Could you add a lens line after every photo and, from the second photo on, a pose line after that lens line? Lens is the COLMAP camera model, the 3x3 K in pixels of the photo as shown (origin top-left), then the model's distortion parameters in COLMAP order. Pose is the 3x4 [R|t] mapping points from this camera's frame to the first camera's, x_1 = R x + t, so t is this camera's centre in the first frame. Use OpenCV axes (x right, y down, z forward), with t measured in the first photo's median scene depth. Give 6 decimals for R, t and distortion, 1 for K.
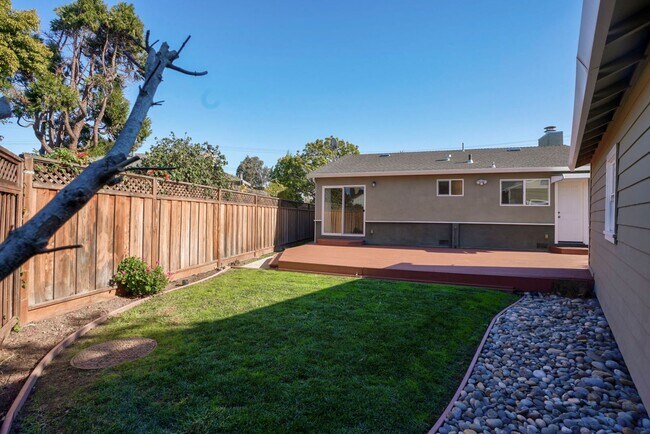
lens RADIAL K [[297.9, 0, 330.2], [0, 297.9, 213.4], [0, 0, 1]] dist [-0.070076, 0.024936]
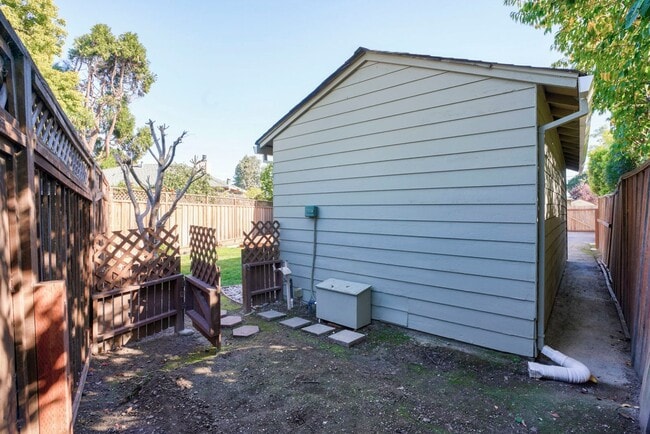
lens RADIAL K [[297.9, 0, 330.2], [0, 297.9, 213.4], [0, 0, 1]] dist [-0.070076, 0.024936]
pose [[0.999868, -0.016051, -0.002450, 0.090394], [0.016078, 0.999804, 0.011516, -0.000338], [0.002265, -0.011554, 0.999931, -0.177991]]
